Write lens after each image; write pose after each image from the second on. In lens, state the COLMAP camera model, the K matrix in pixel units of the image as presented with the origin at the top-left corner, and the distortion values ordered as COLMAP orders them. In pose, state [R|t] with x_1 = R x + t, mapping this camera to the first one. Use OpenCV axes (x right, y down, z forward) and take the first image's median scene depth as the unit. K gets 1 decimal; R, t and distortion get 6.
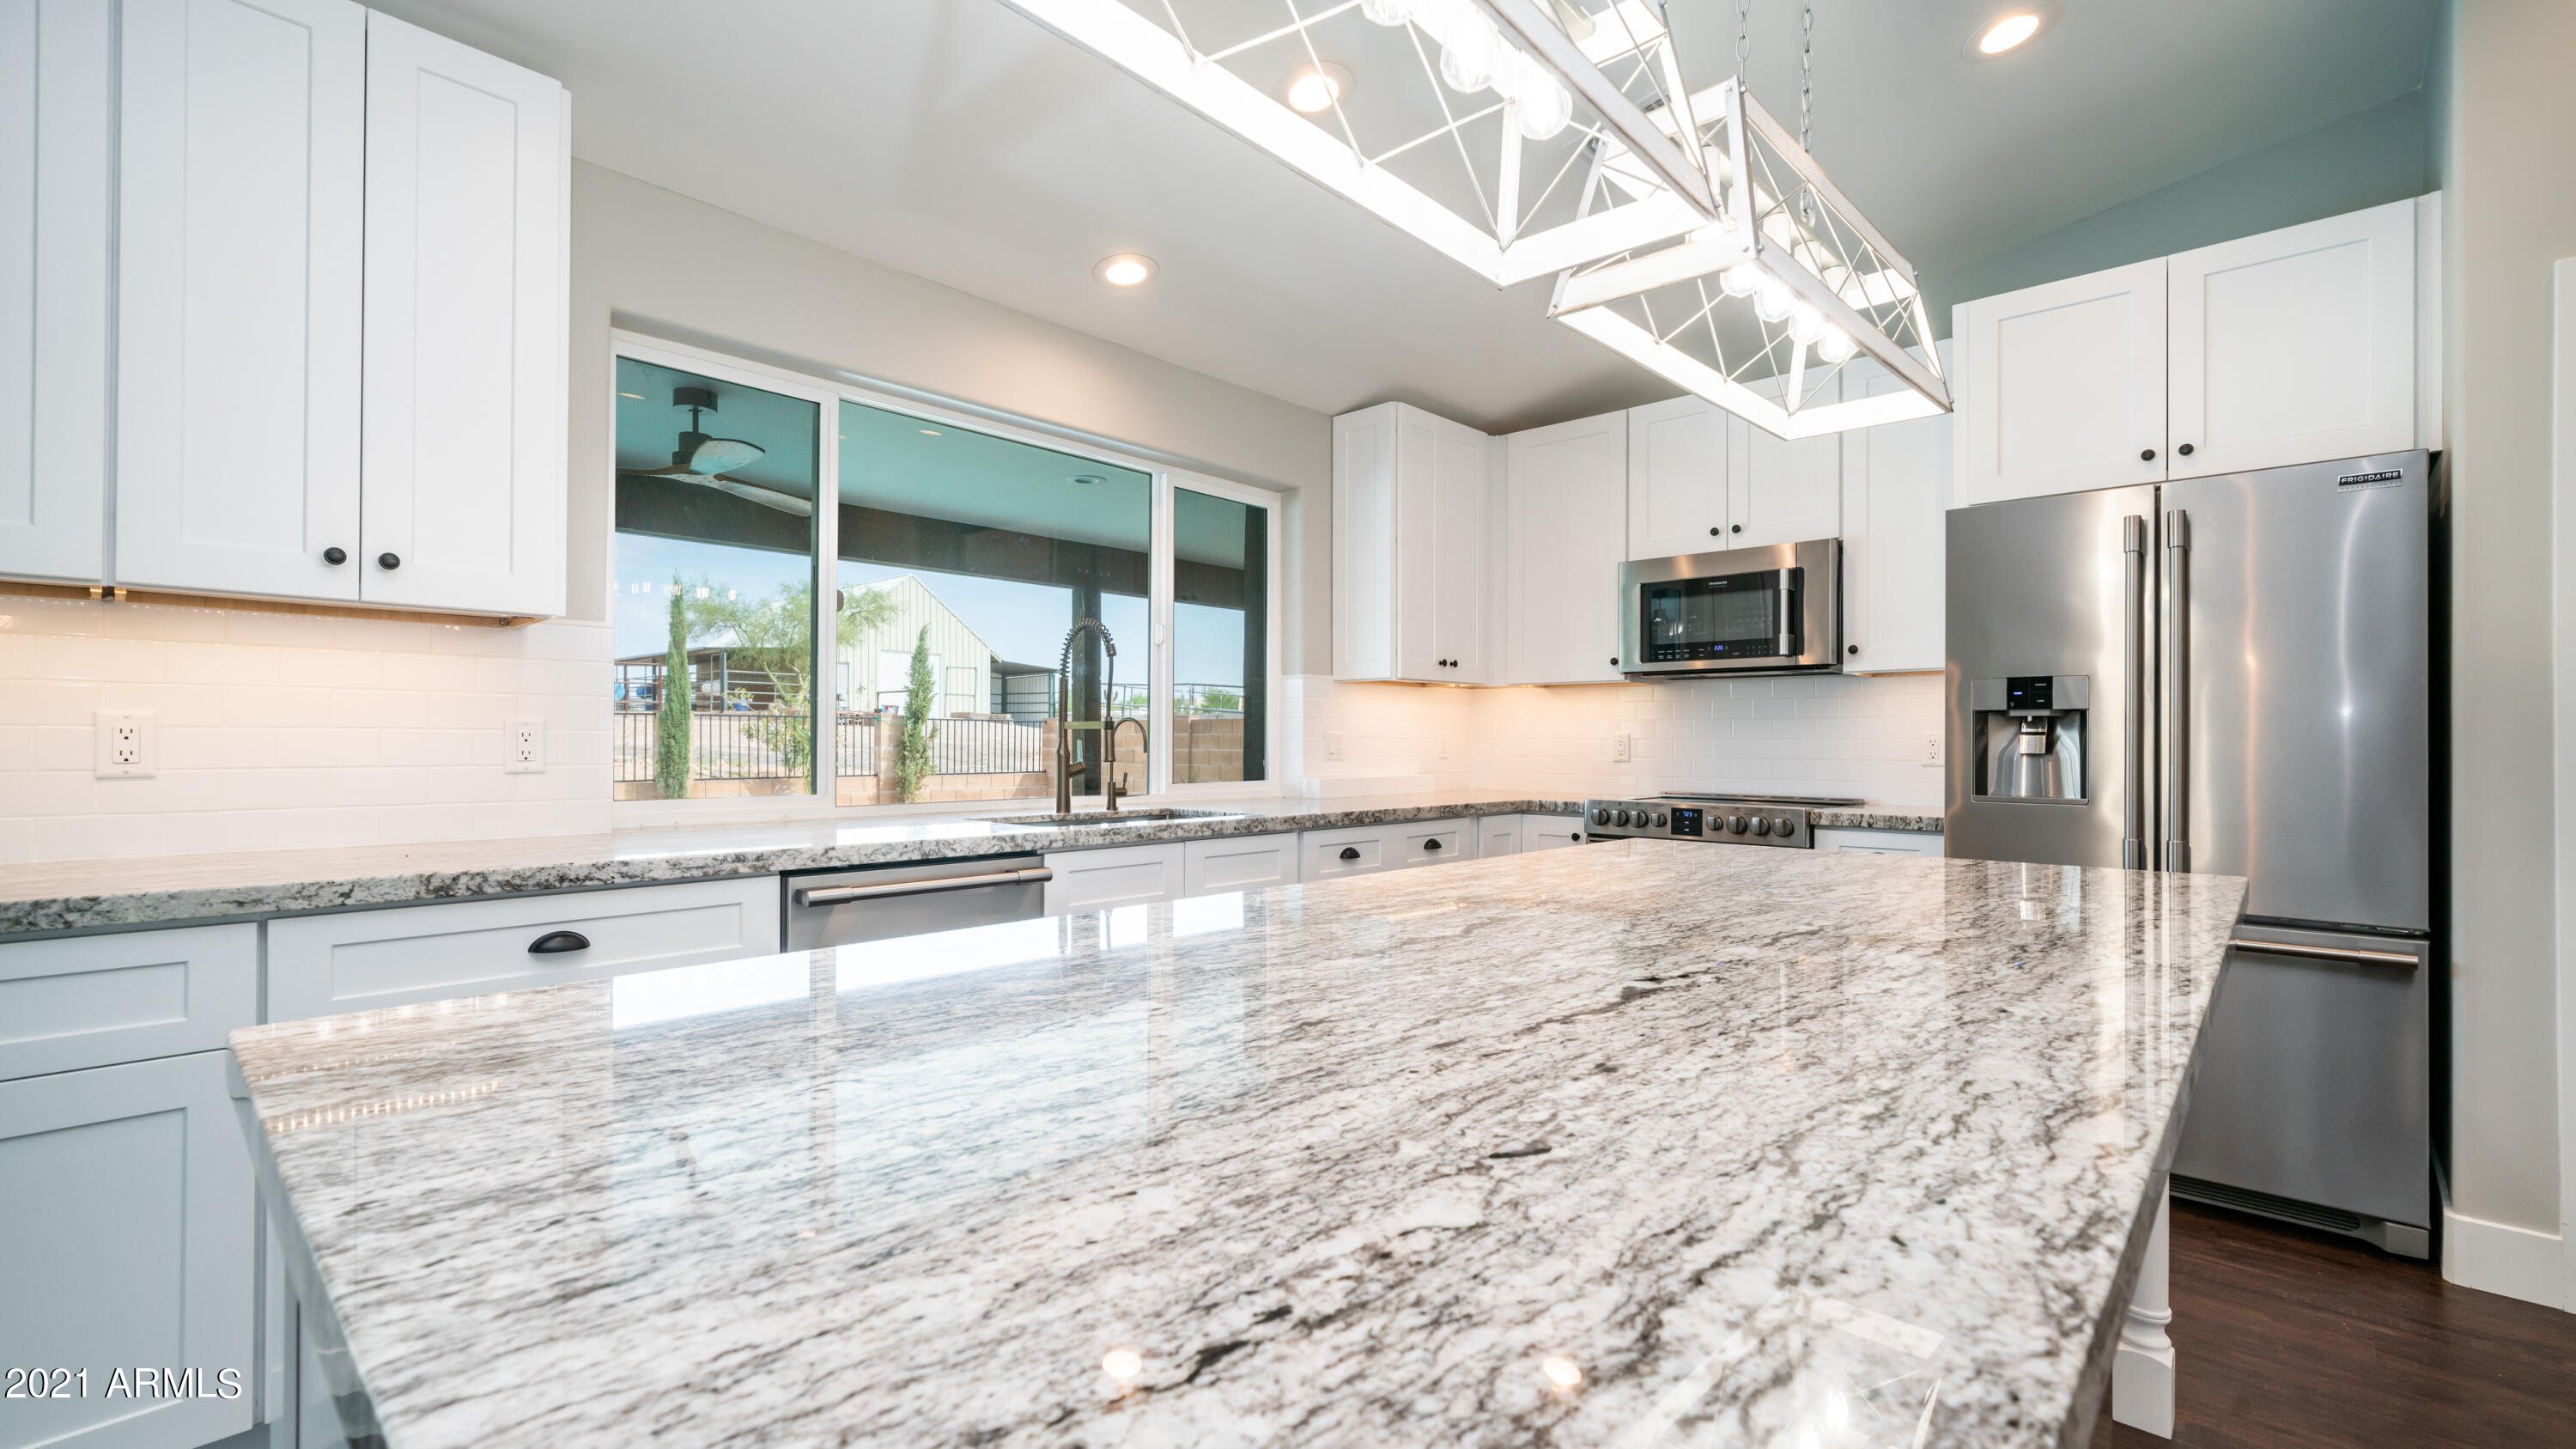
lens RADIAL K [[1089.1, 0, 1277.7], [0, 1089.1, 735.8], [0, 0, 1]] dist [-0.000397, 0.000022]
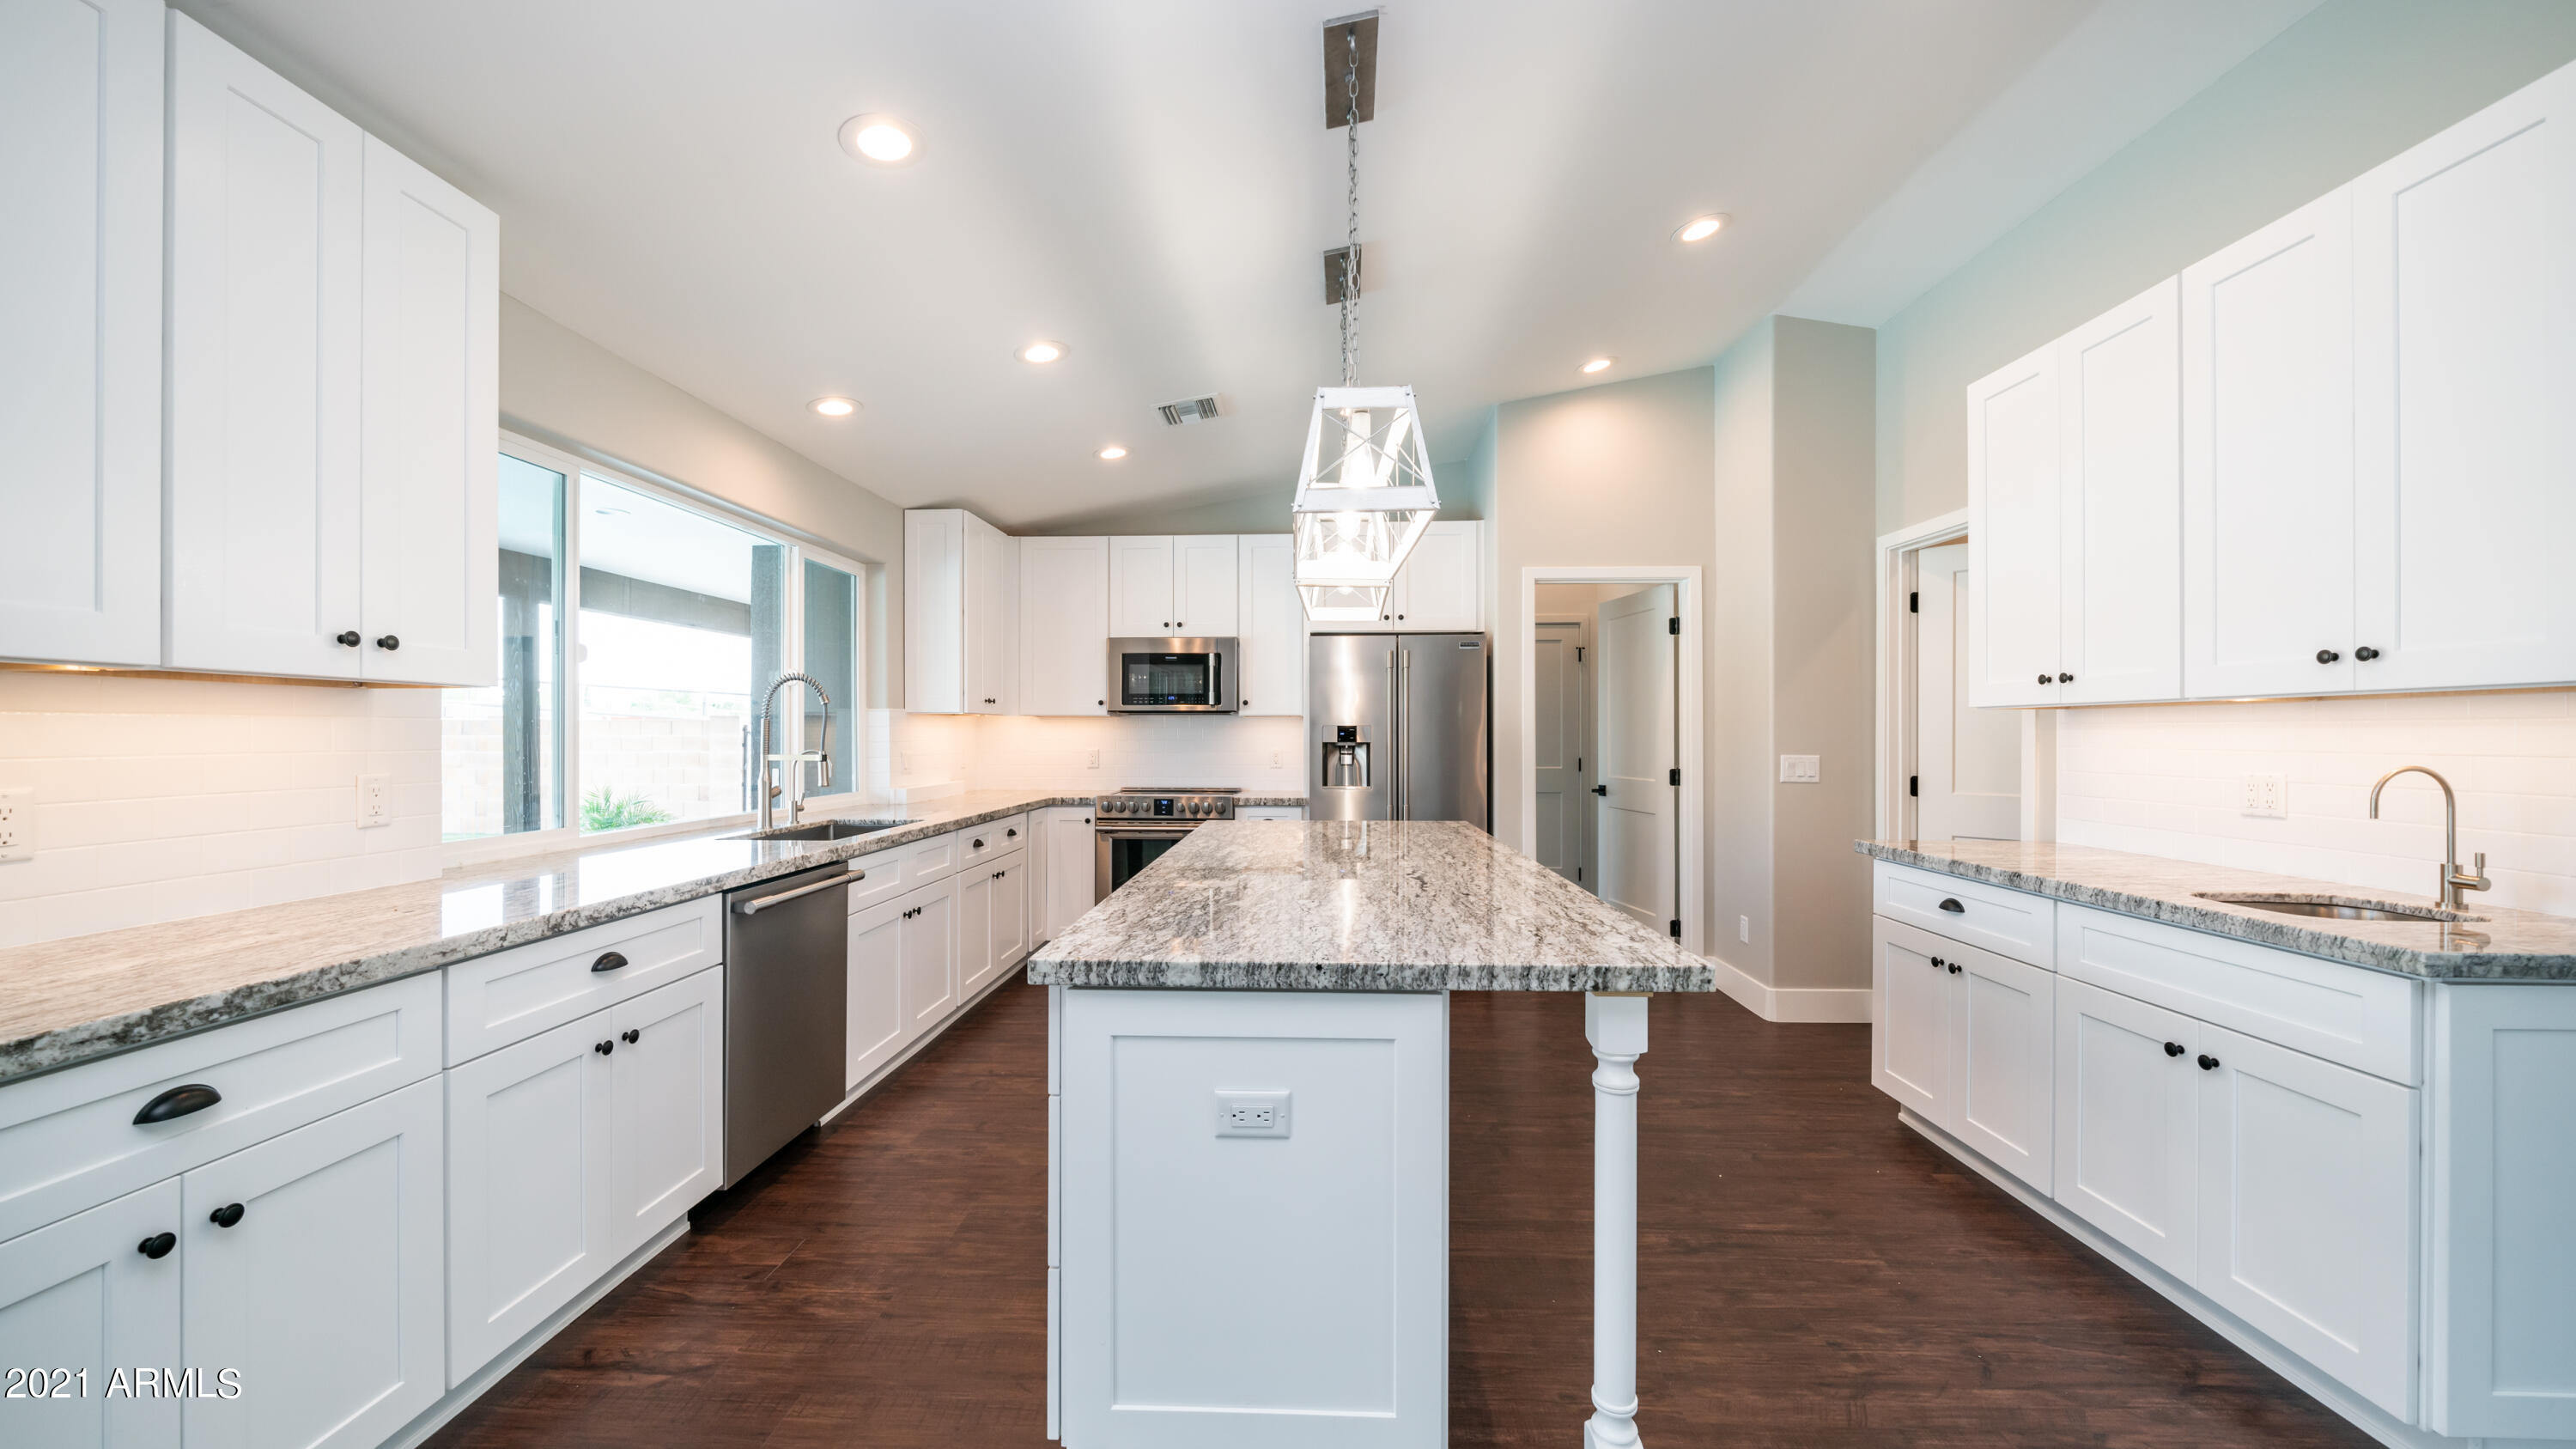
lens RADIAL K [[920.8, 0, 1277.4], [0, 920.8, 735.0], [0, 0, 1]] dist [-0.007395, -0.000003]
pose [[0.759196, -0.004746, 0.650845, -0.451356], [-0.001039, 0.999963, 0.008504, -0.046549], [-0.650861, -0.007132, 0.759163, -0.172412]]
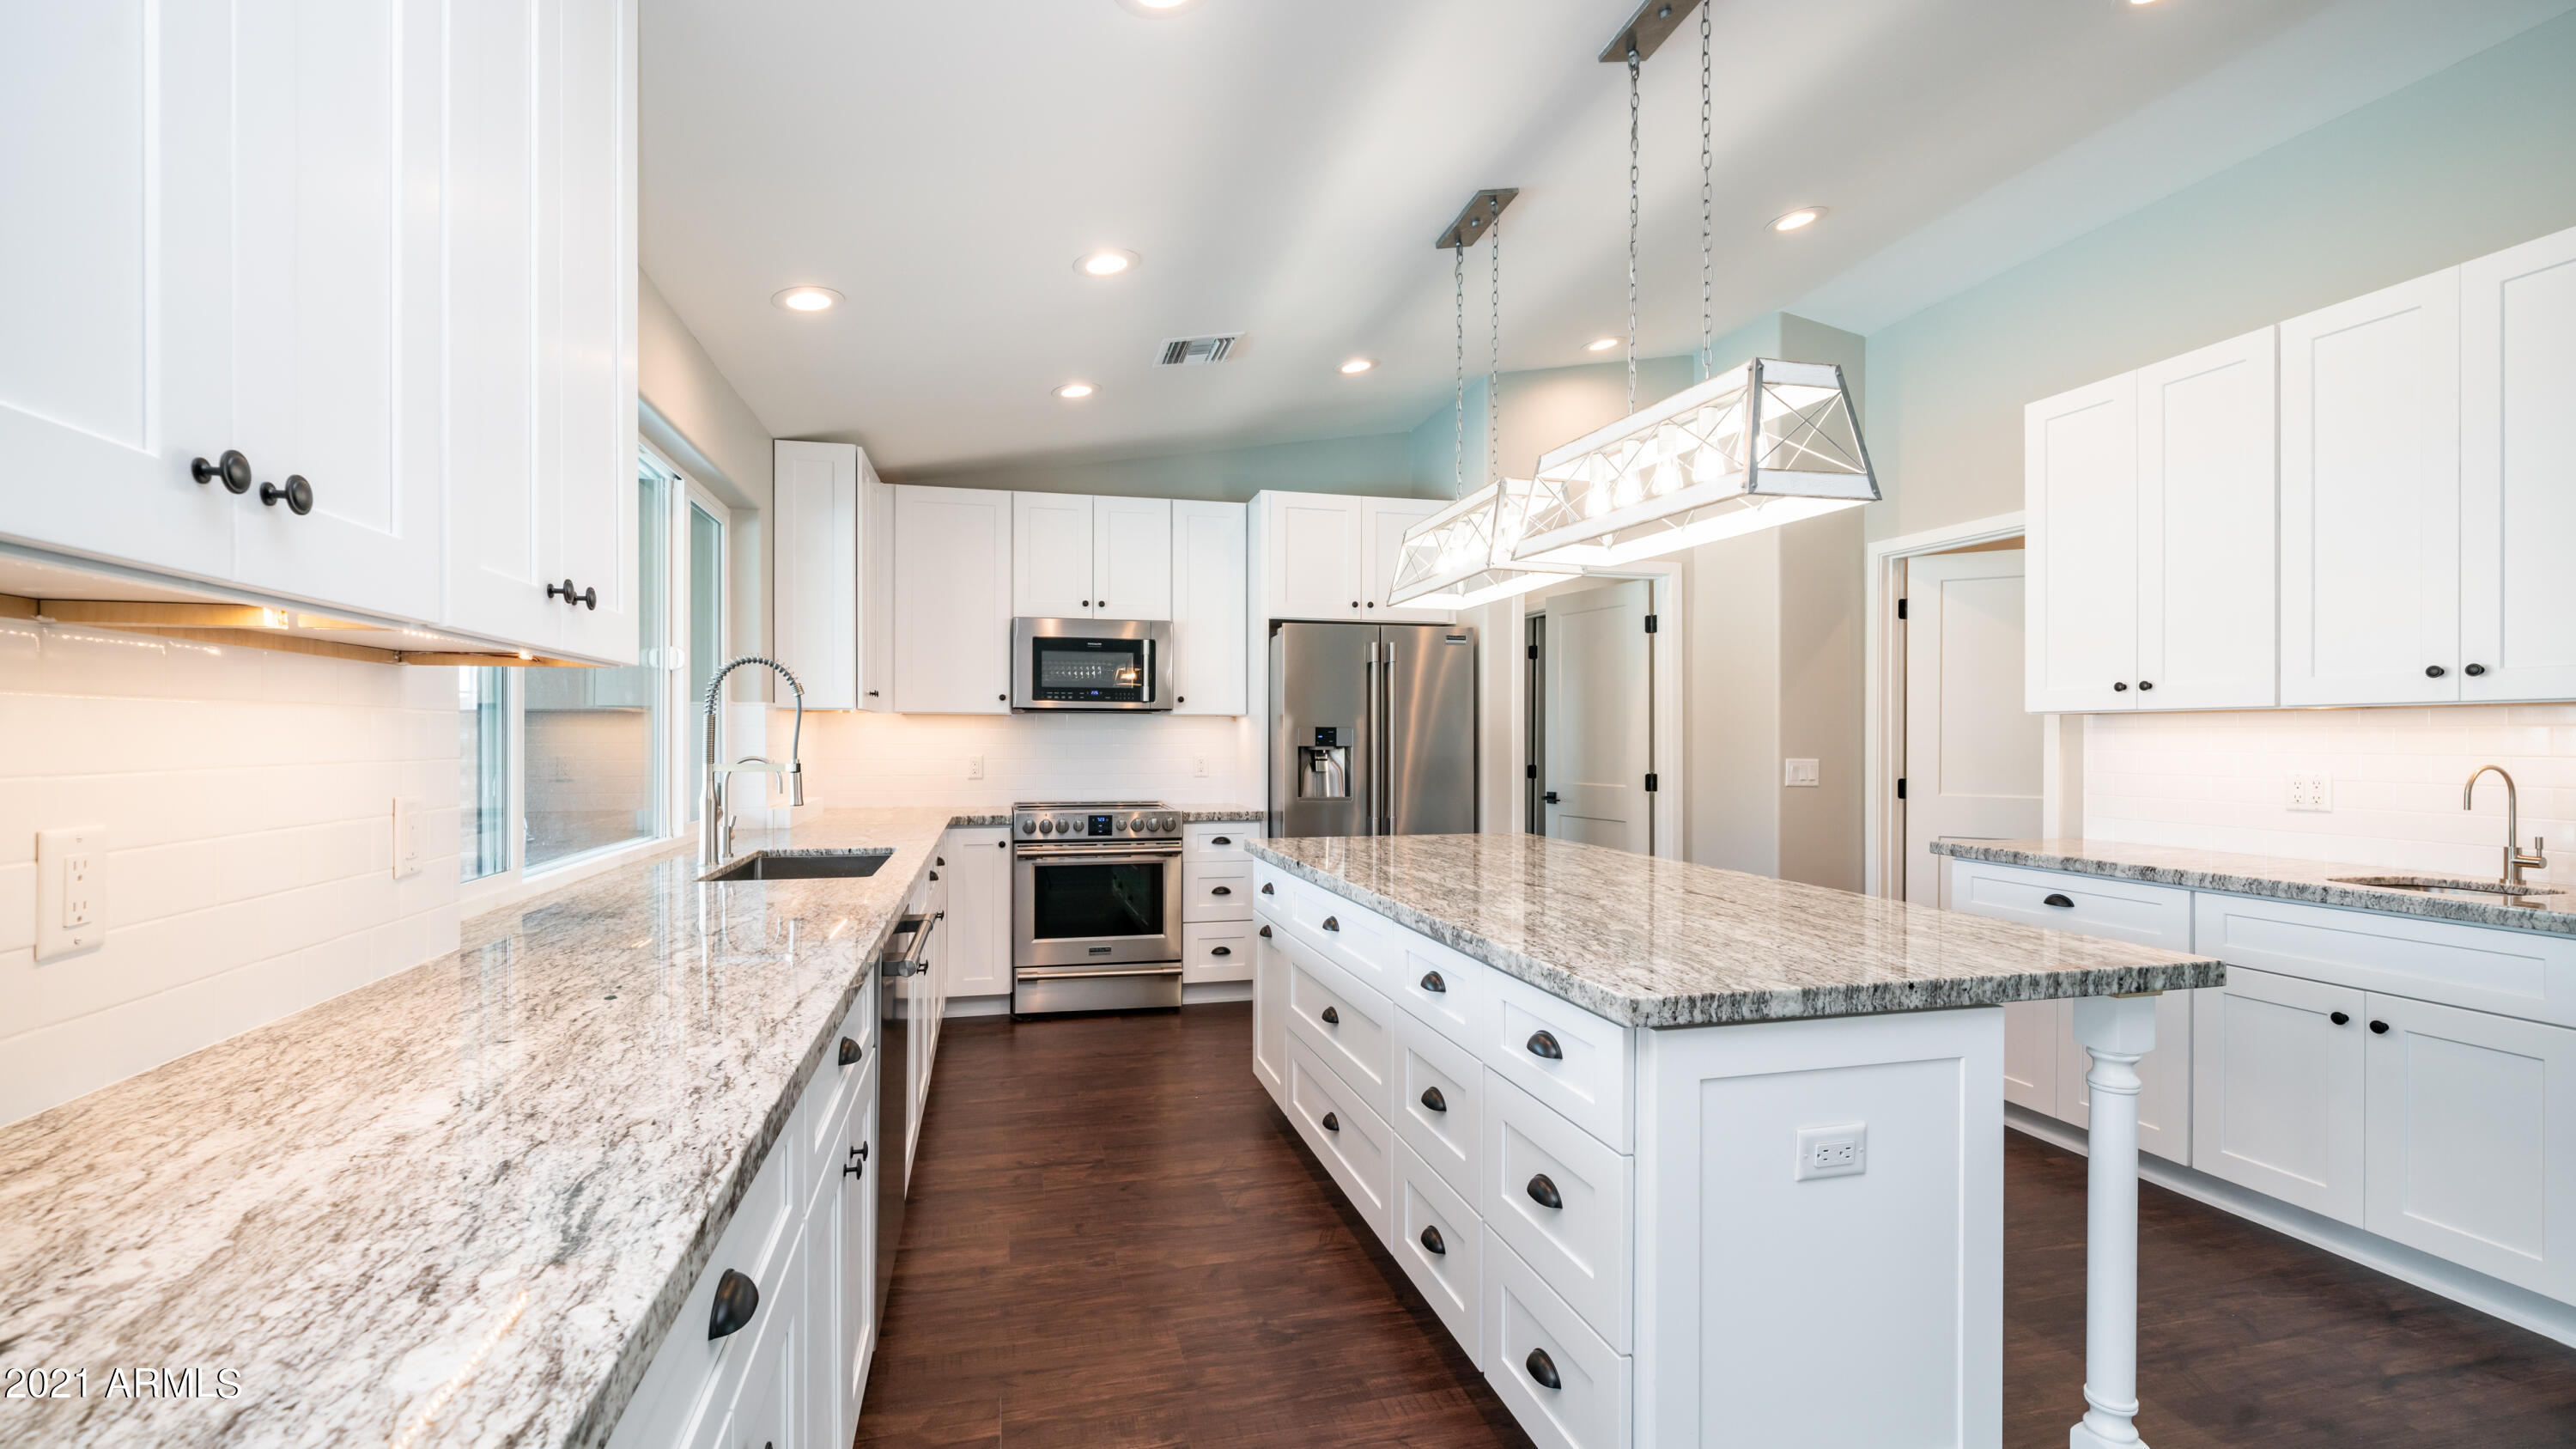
lens RADIAL K [[1072.1, 0, 1259.0], [0, 1072.1, 739.9], [0, 0, 1]] dist [-0.002464, 0.000080]
pose [[0.550706, -0.005307, 0.834683, -0.716064], [-0.004475, 0.999947, 0.009310, -0.044821], [-0.834687, -0.008862, 0.550653, 0.135722]]
